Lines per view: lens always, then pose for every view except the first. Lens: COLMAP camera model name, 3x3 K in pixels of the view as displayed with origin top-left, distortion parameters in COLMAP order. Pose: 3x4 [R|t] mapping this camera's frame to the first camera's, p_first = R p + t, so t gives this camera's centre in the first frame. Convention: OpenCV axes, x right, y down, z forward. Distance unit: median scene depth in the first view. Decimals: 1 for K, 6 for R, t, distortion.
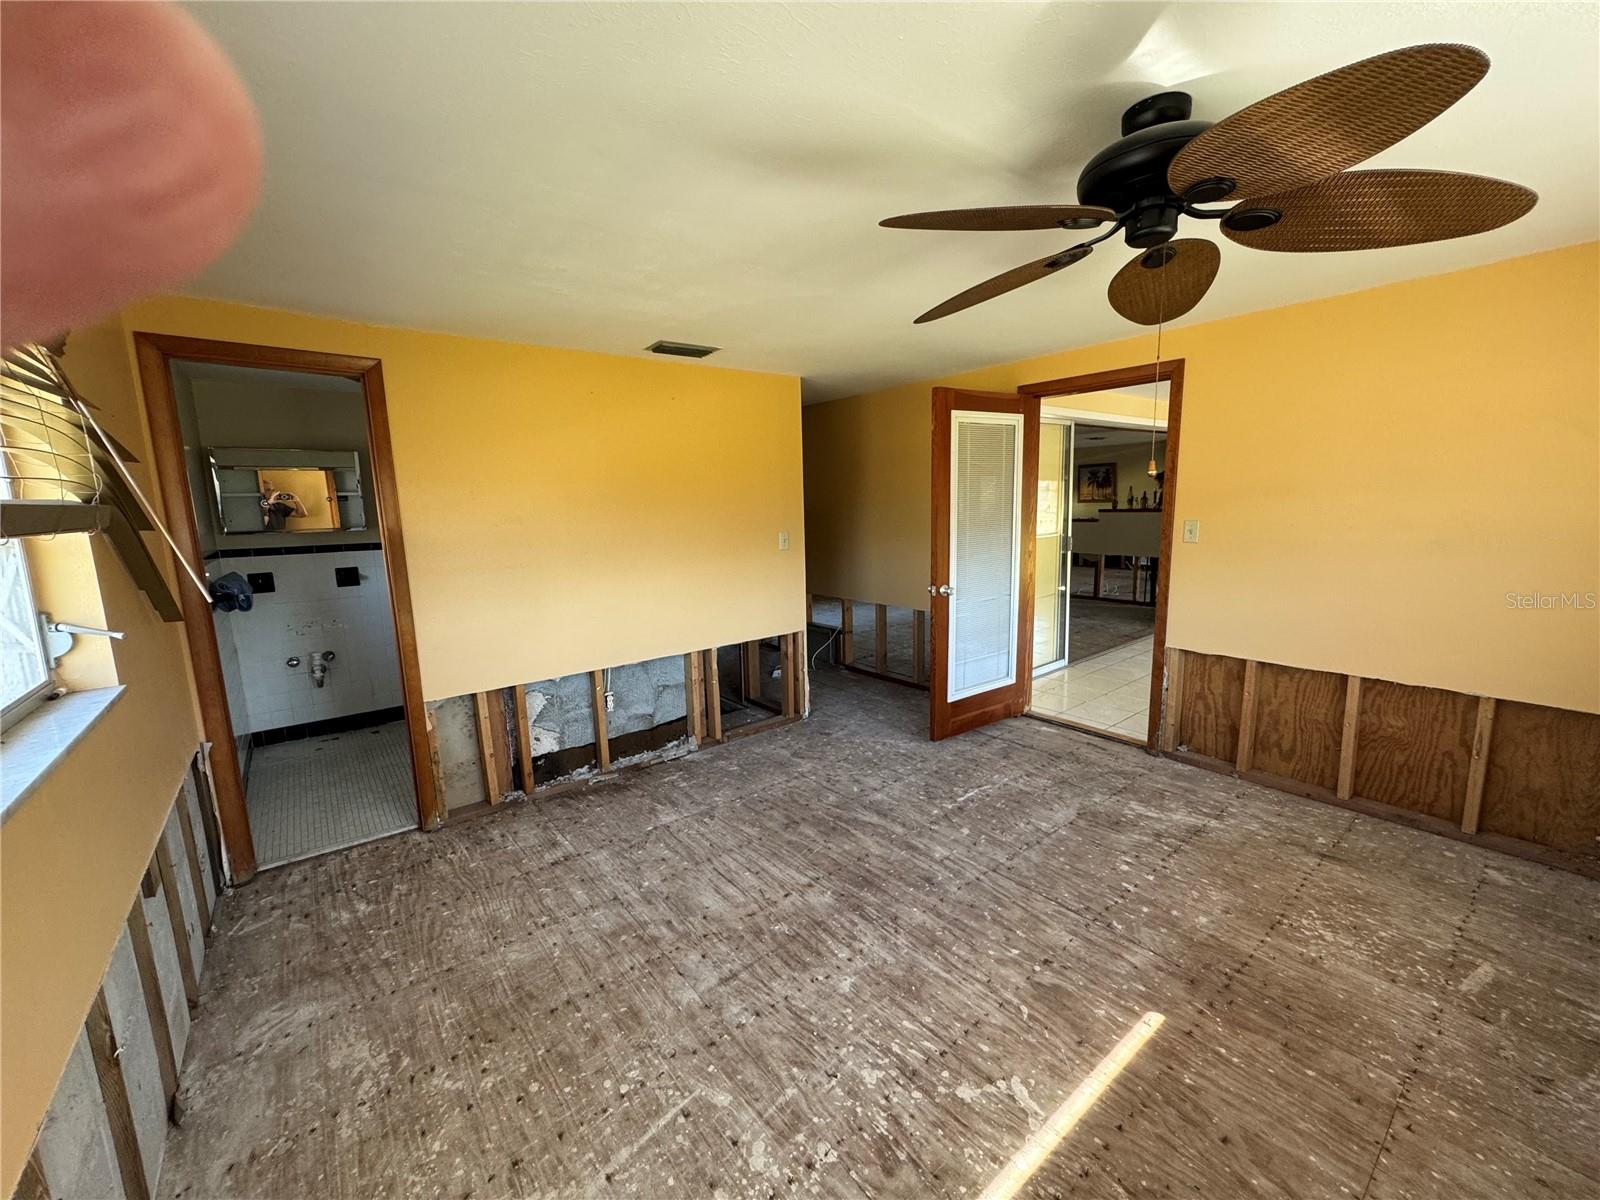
lens RADIAL K [[640.6, 0, 798.8], [0, 640.6, 604.2], [0, 0, 1]] dist [-0.000107, -0.000011]
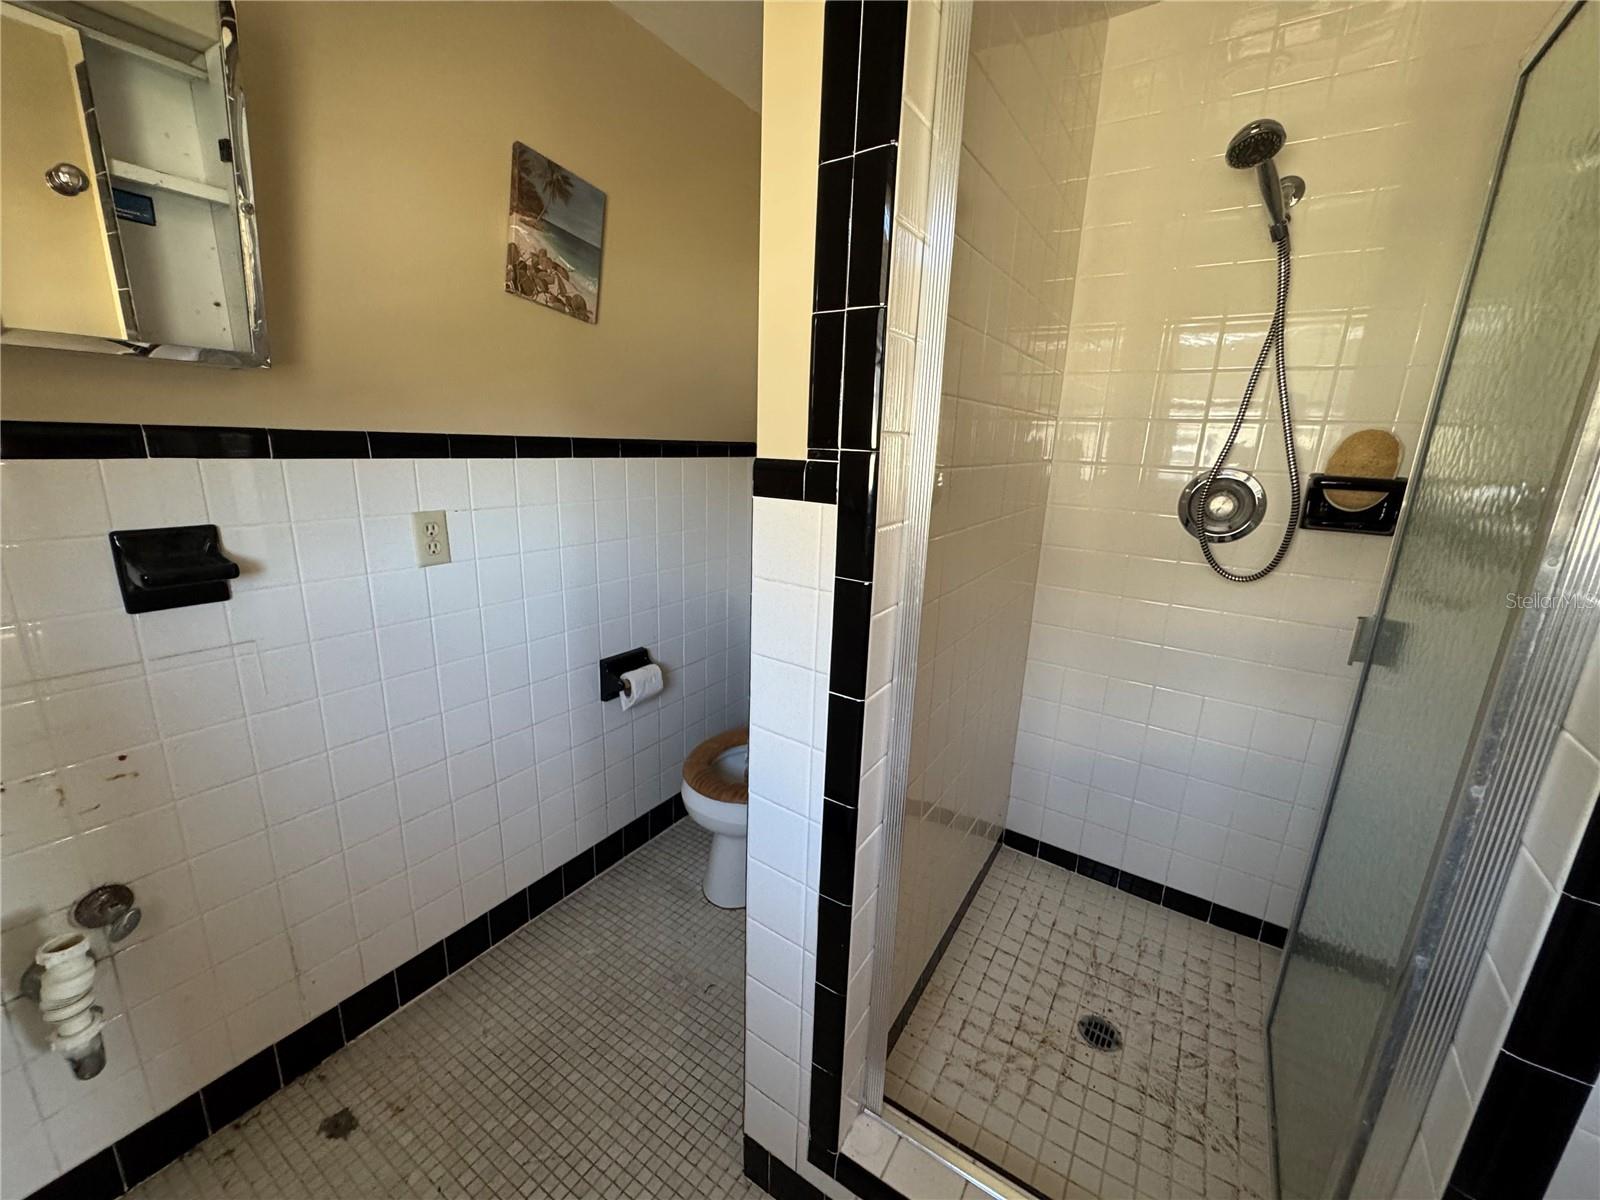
lens RADIAL K [[640.6, 0, 798.8], [0, 640.6, 604.2], [0, 0, 1]] dist [-0.000107, -0.000011]
pose [[0.944925, -0.024031, 0.326404, -0.567730], [-0.007503, 0.995448, 0.095011, -0.053883], [-0.327201, -0.092227, 0.940443, 0.707293]]
